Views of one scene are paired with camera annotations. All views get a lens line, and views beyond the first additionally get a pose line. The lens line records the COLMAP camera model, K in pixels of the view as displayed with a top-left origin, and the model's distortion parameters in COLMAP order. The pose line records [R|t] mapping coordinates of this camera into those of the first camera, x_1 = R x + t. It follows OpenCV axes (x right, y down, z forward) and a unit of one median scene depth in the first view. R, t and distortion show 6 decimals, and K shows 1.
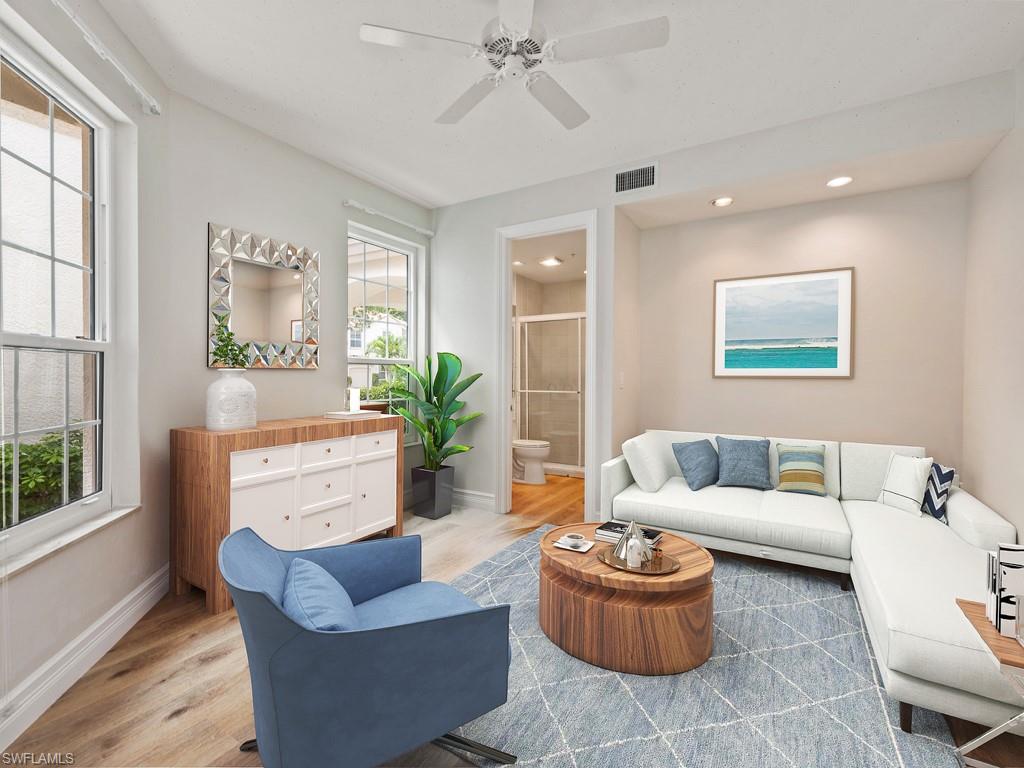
lens RADIAL K [[461.5, 0, 510.6], [0, 461.5, 380.0], [0, 0, 1]] dist [0.000610, -0.000055]
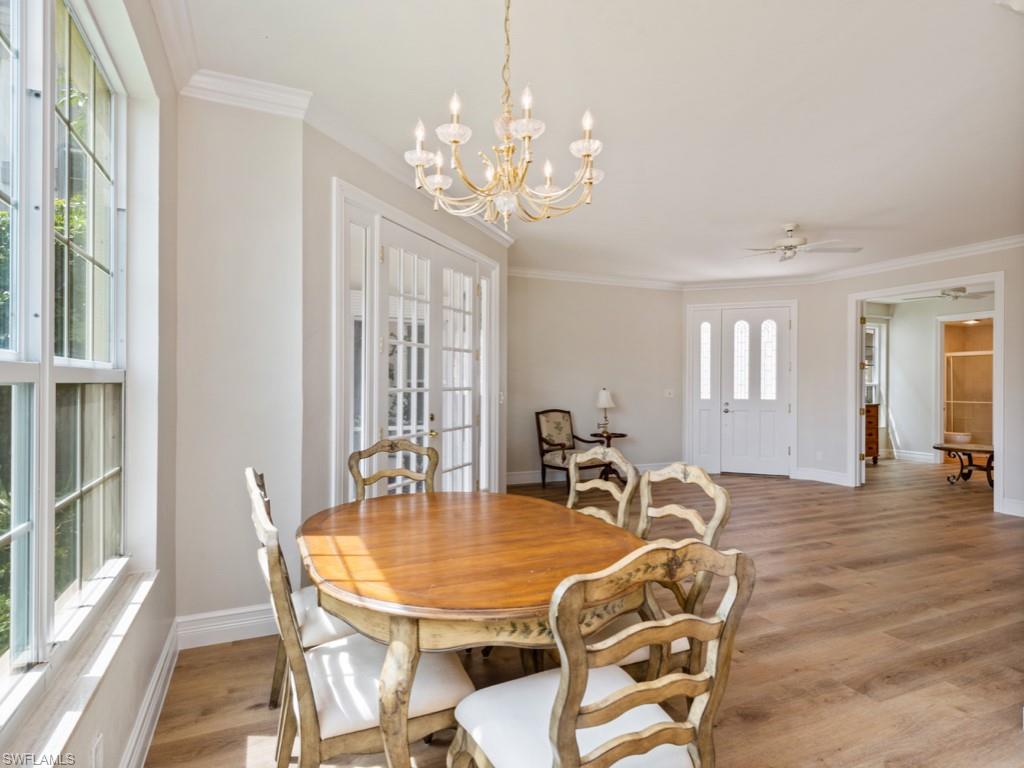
lens RADIAL K [[533.1, 0, 510.3], [0, 533.1, 385.4], [0, 0, 1]] dist [-0.013615, 0.000126]
pose [[0.800721, -0.003583, -0.599027, -0.430299], [-0.006761, 0.999864, -0.015017, 0.032952], [0.599000, 0.016075, 0.800588, -6.216651]]
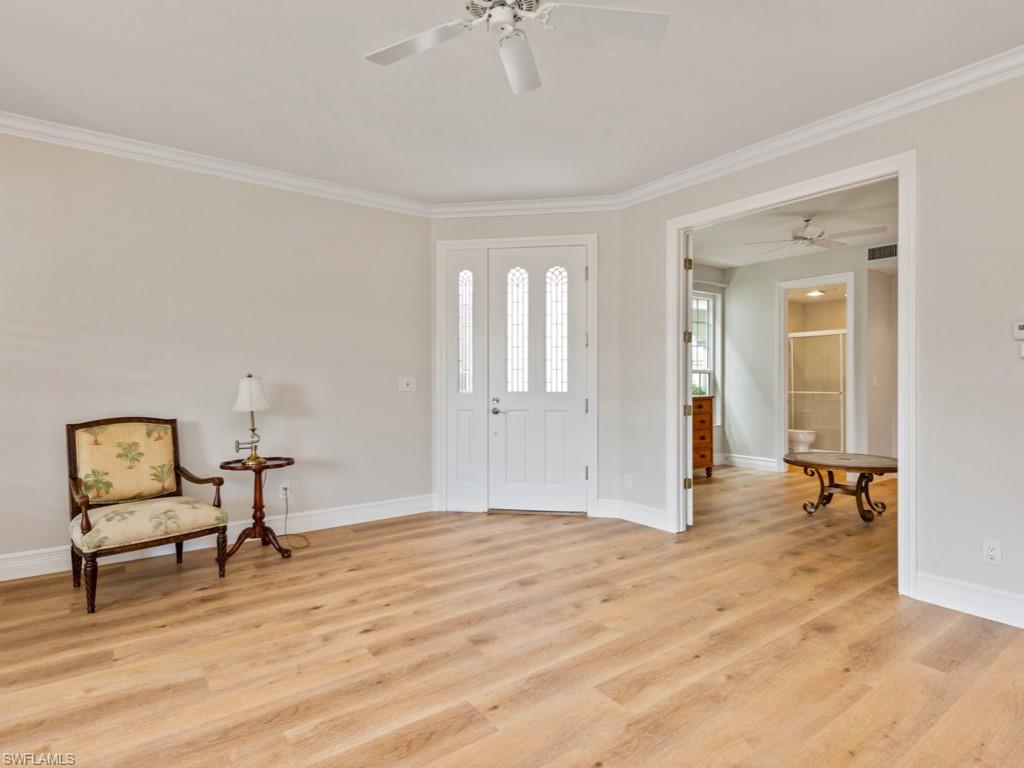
lens RADIAL K [[537.1, 0, 512.9], [0, 537.1, 377.9], [0, 0, 1]] dist [0.014432, -0.000713]
pose [[0.922889, -0.007852, -0.384985, -0.503363], [0.001582, 0.999861, -0.016599, 0.043761], [0.385062, 0.014710, 0.922773, -3.205430]]
